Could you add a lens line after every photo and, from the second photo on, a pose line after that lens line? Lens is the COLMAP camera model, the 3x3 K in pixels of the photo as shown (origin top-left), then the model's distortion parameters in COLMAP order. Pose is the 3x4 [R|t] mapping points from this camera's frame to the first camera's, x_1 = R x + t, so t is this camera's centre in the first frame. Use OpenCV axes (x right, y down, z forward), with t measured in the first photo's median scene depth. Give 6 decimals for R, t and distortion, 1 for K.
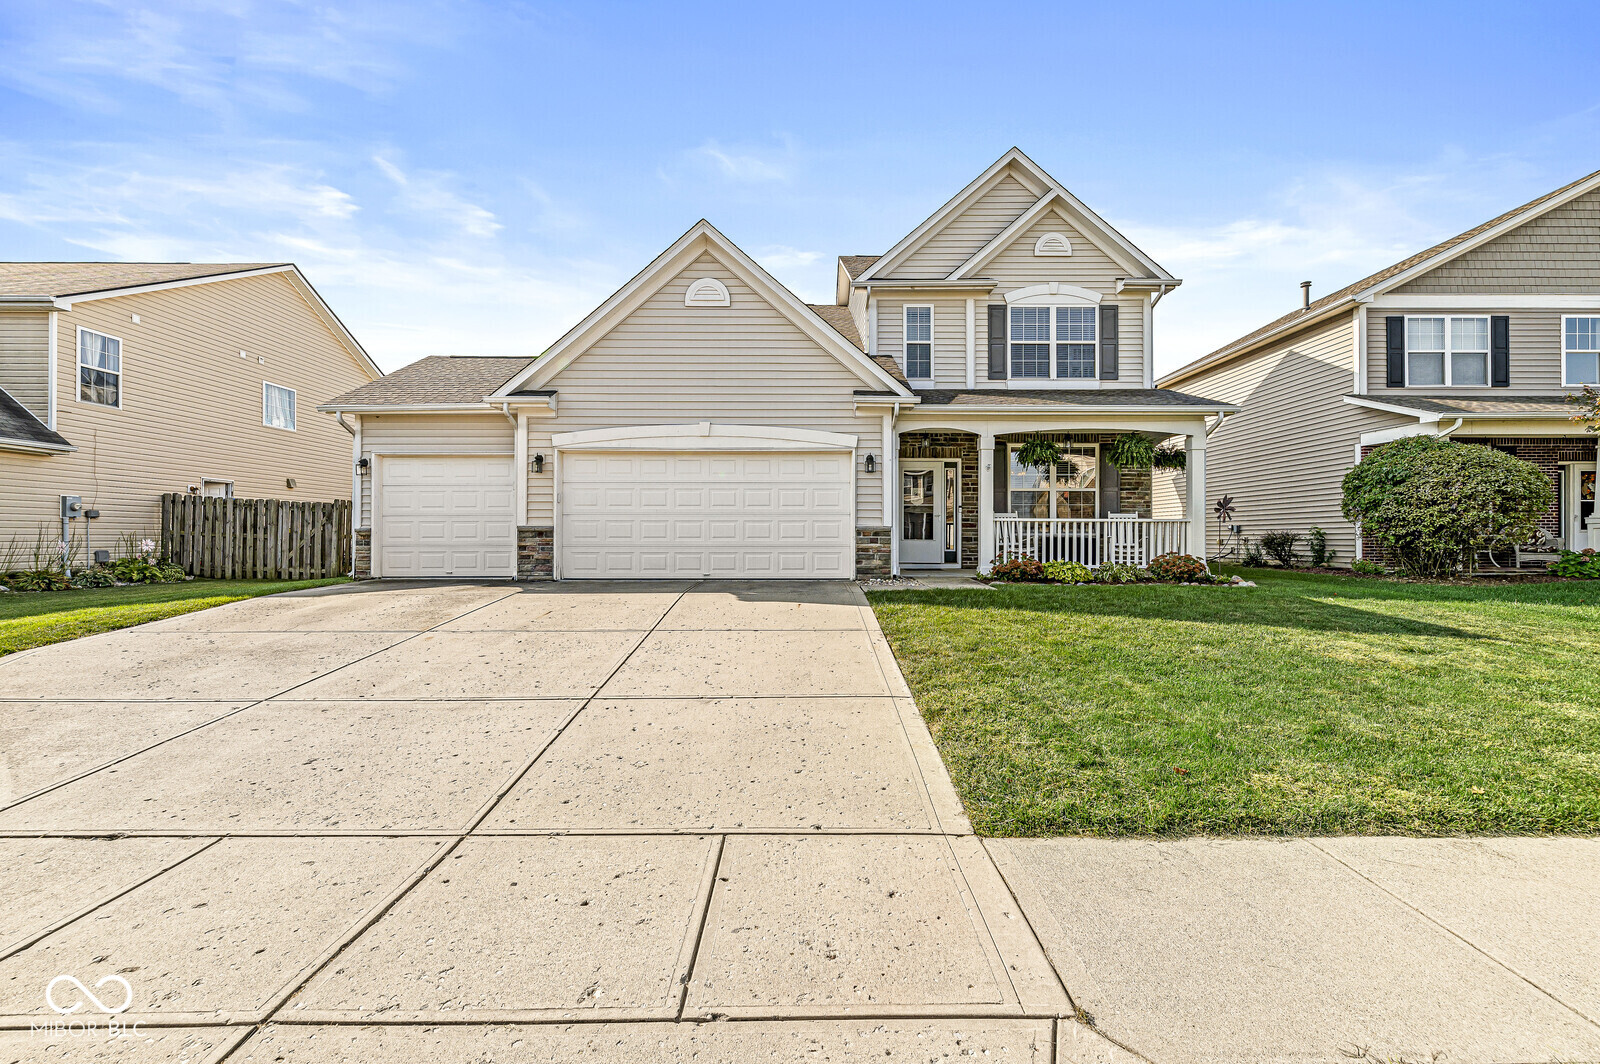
lens RADIAL K [[702.0, 0, 808.5], [0, 702.0, 536.8], [0, 0, 1]] dist [0.000744, 0.001152]
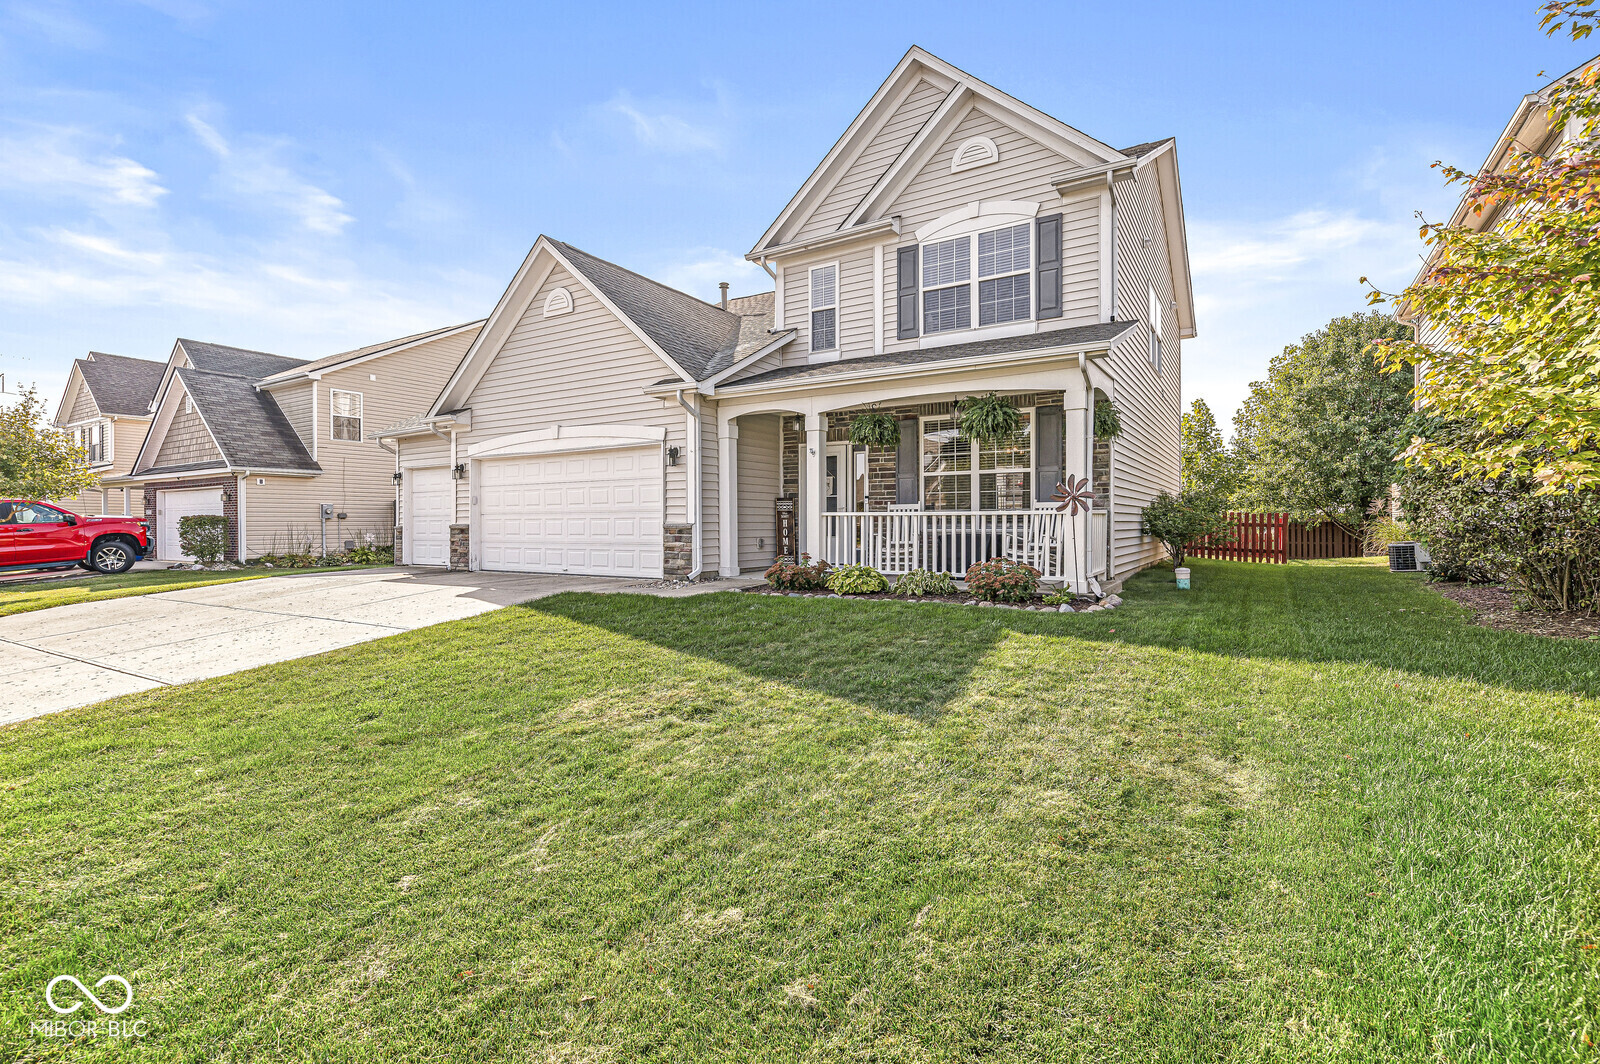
lens RADIAL K [[757.1, 0, 798.3], [0, 757.1, 533.1], [0, 0, 1]] dist [-0.002756, 0.000061]
pose [[0.838343, 0.003016, -0.545134, 0.646422], [0.001594, 0.999967, 0.007983, -0.008370], [0.545140, -0.007561, 0.838311, 0.203311]]
